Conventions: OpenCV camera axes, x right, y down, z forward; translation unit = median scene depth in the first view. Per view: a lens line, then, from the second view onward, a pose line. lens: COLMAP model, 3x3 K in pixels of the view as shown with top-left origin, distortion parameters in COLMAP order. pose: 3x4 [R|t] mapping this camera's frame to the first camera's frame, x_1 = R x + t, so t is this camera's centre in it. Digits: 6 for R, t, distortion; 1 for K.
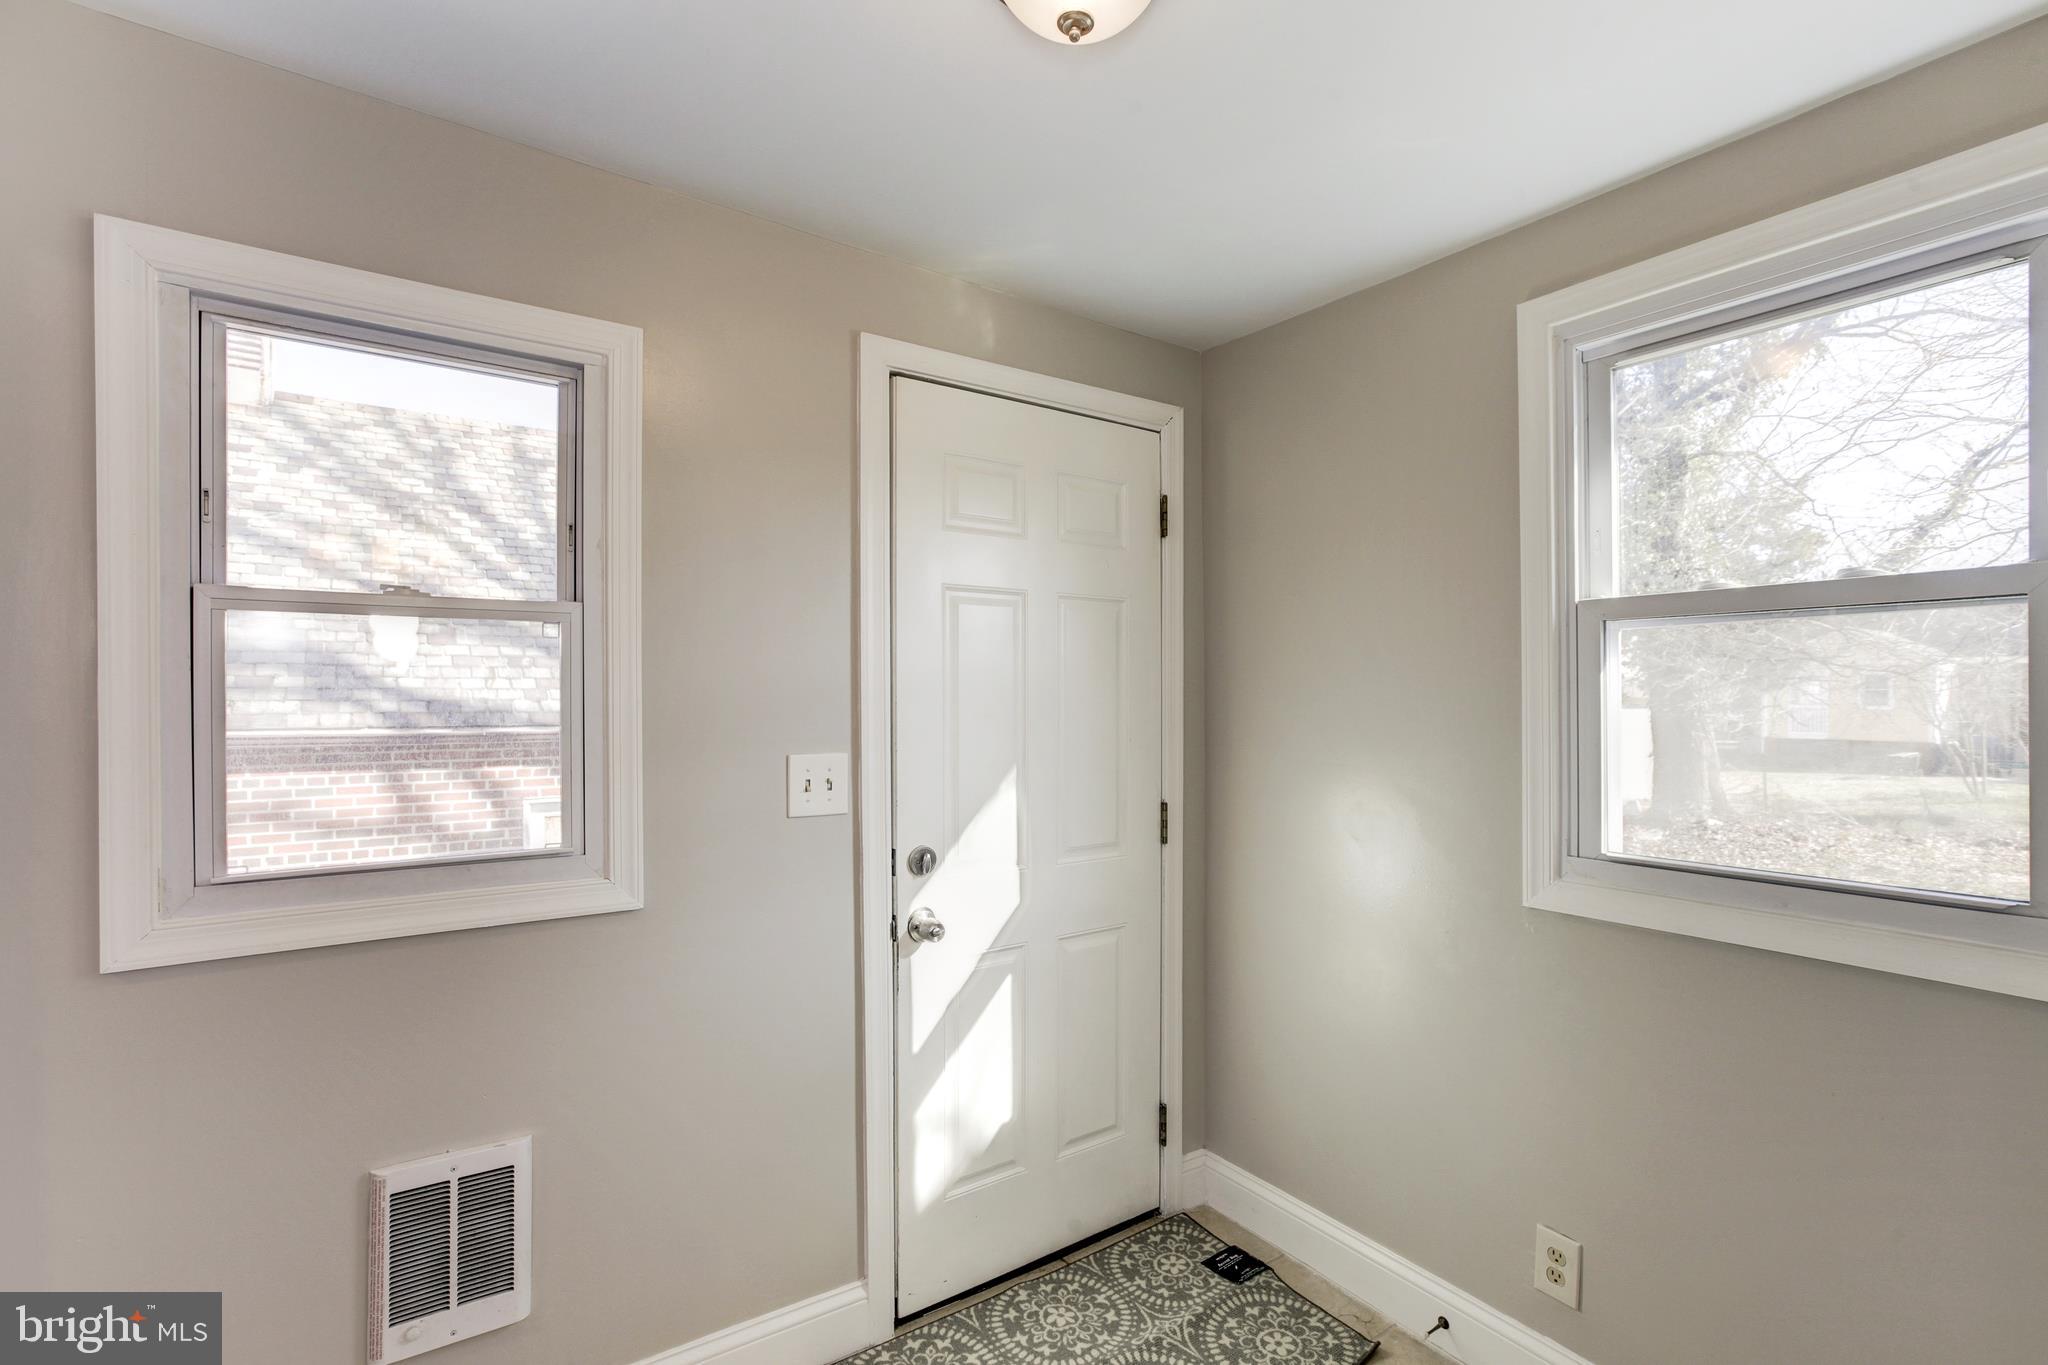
lens RADIAL K [[925.6, 0, 1024.0], [0, 925.6, 682.5], [0, 0, 1]] dist [-0.026943, 0.000032]
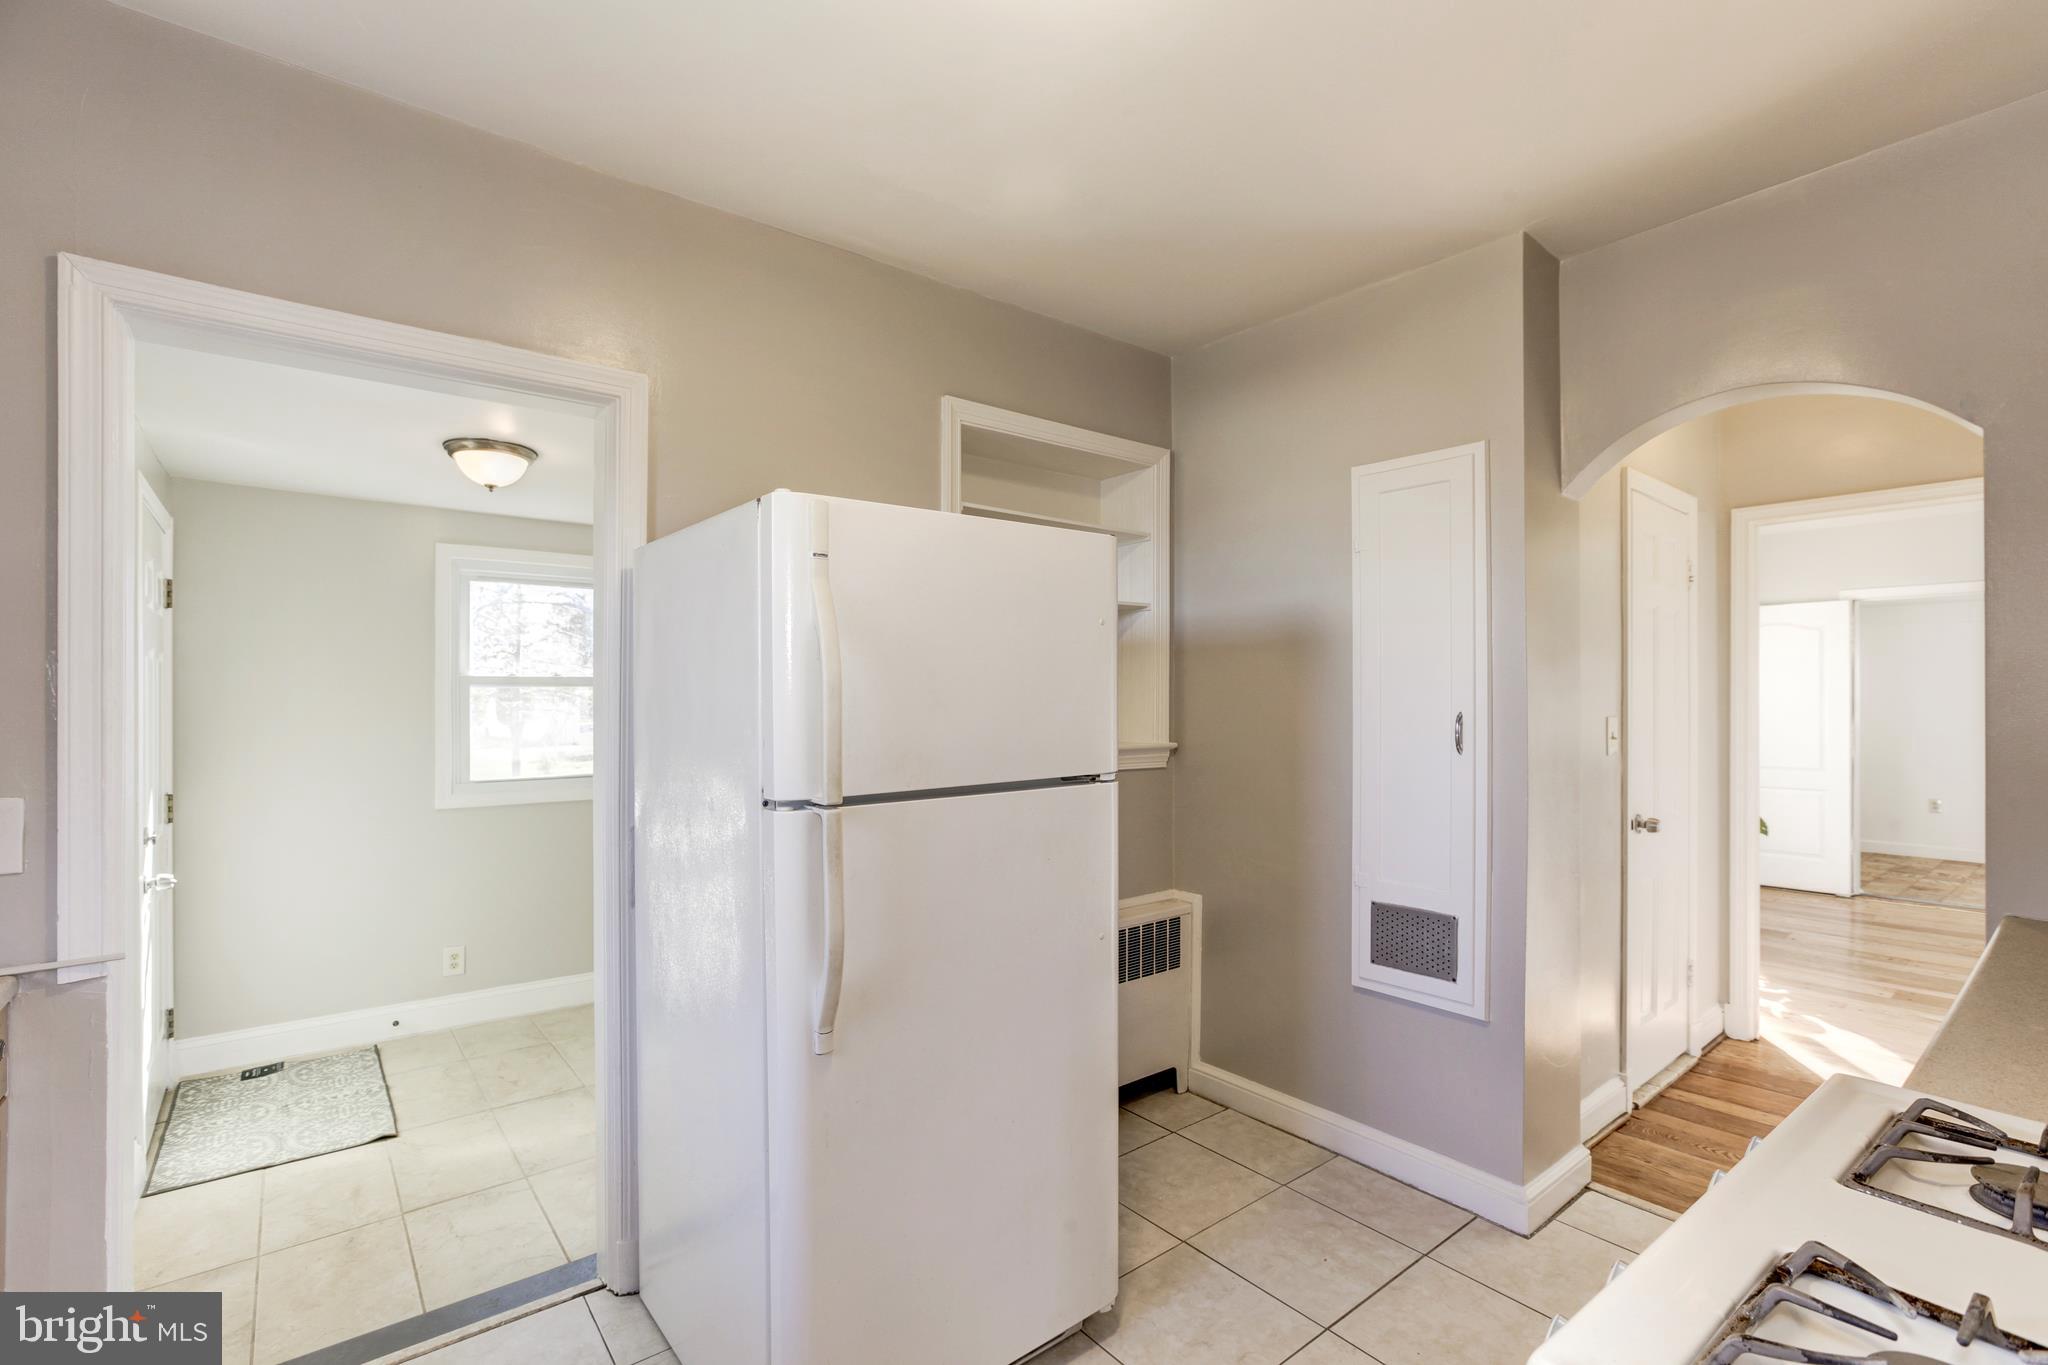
lens RADIAL K [[928.0, 0, 1024.6], [0, 928.0, 696.6], [0, 0, 1]] dist [-0.035008, 0.017297]
pose [[-0.075859, 0.012094, 0.997045, -1.707440], [0.003130, 0.999924, -0.011891, -0.002433], [-0.997114, 0.002219, -0.075892, -0.257416]]
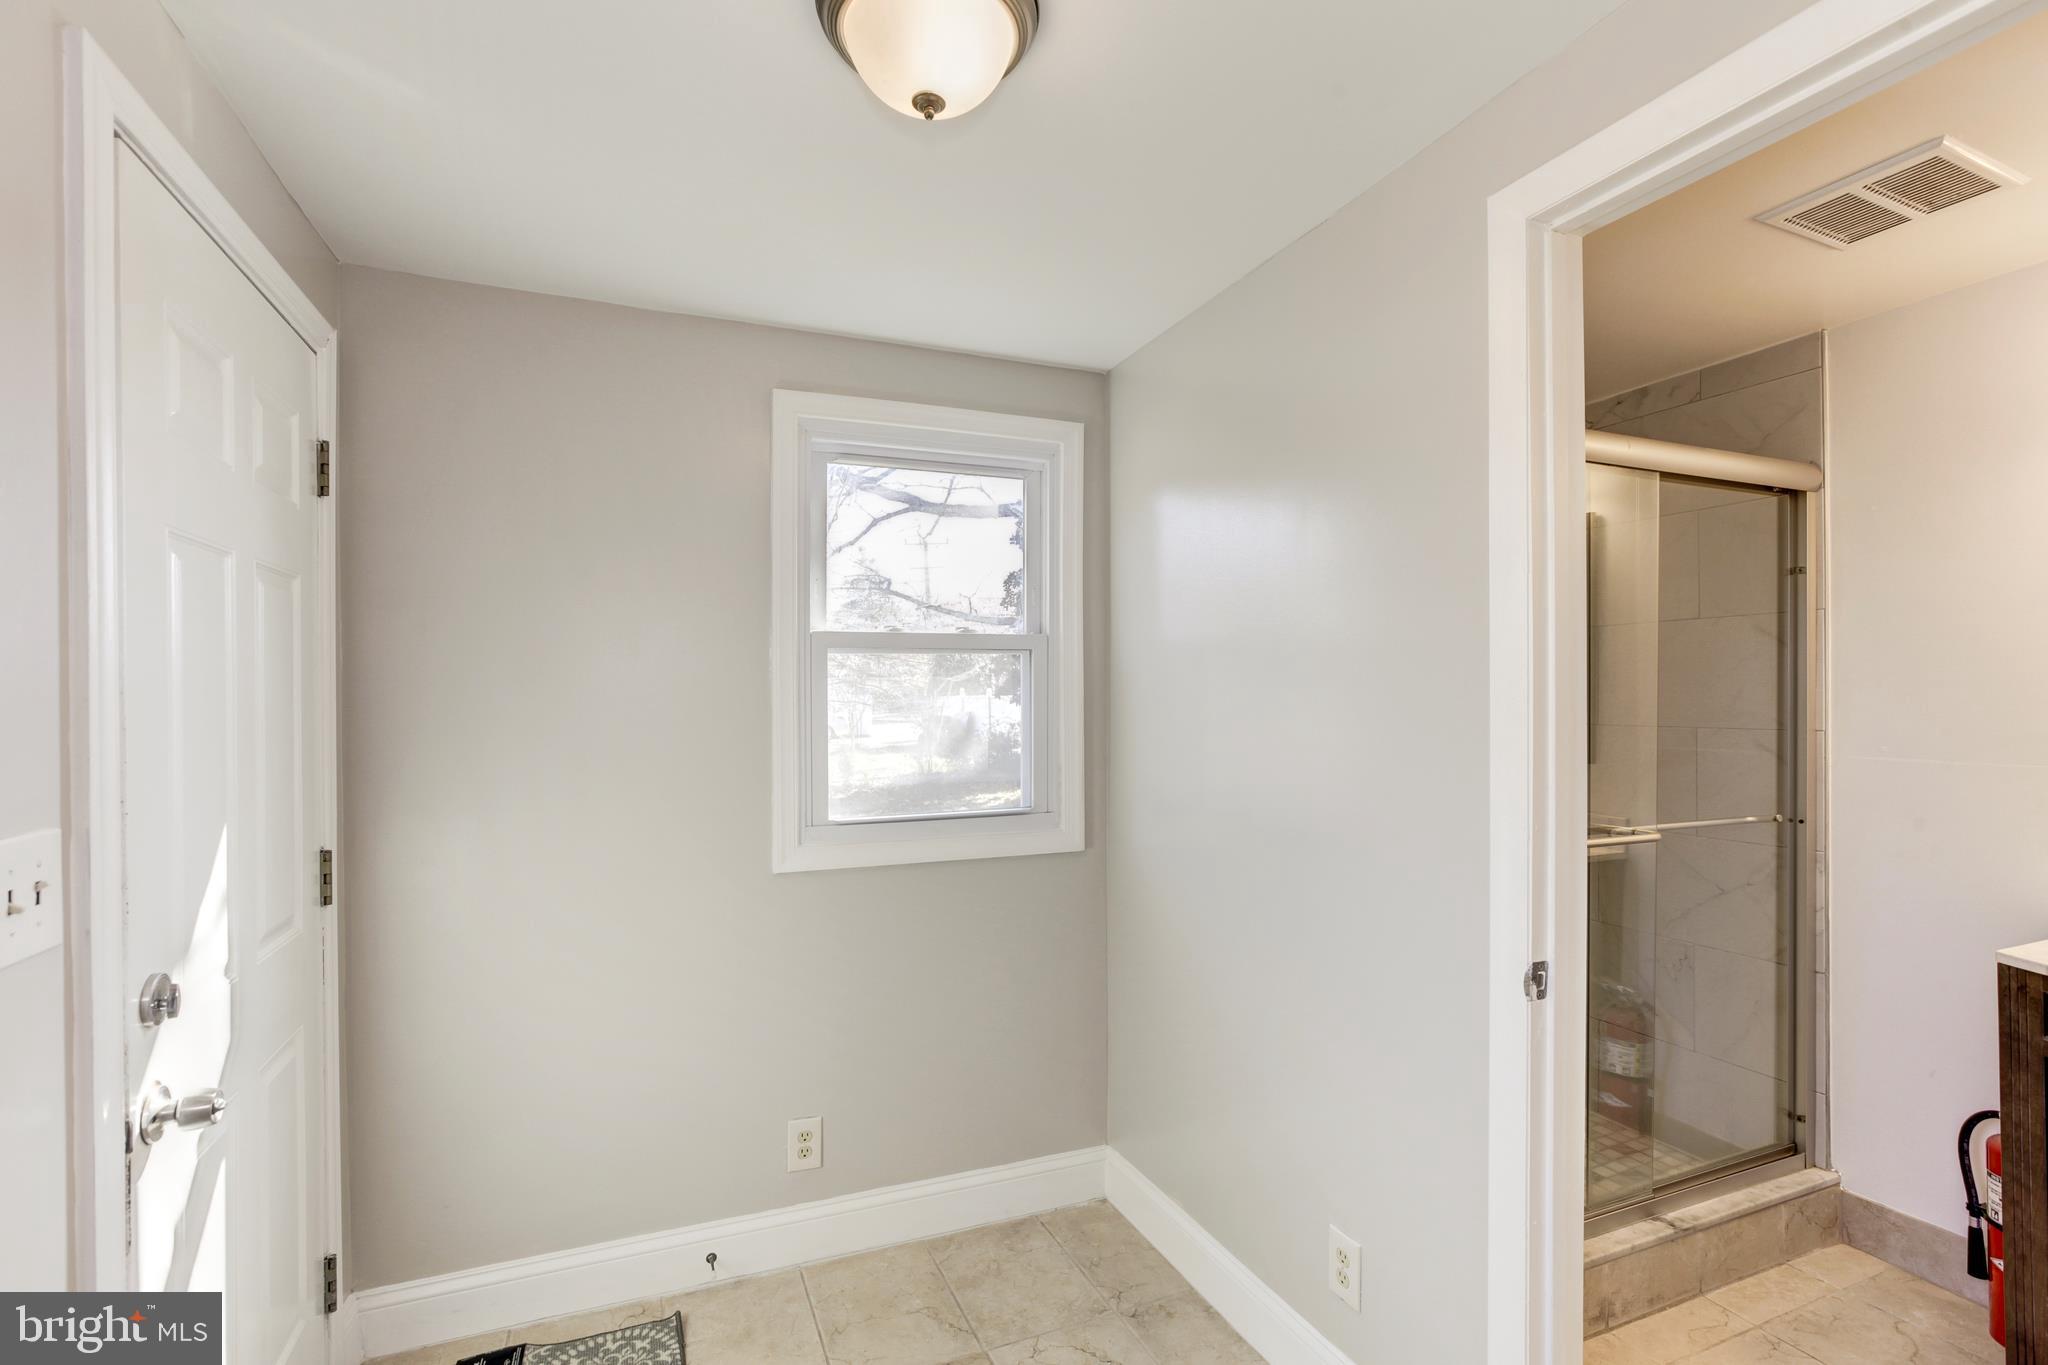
lens RADIAL K [[928.0, 0, 1024.6], [0, 928.0, 696.6], [0, 0, 1]] dist [-0.035008, 0.017297]
pose [[0.221476, -0.007981, 0.975133, -0.564775], [-0.001688, 0.999962, 0.008567, -0.007682], [-0.975164, -0.003544, 0.221454, 0.367847]]
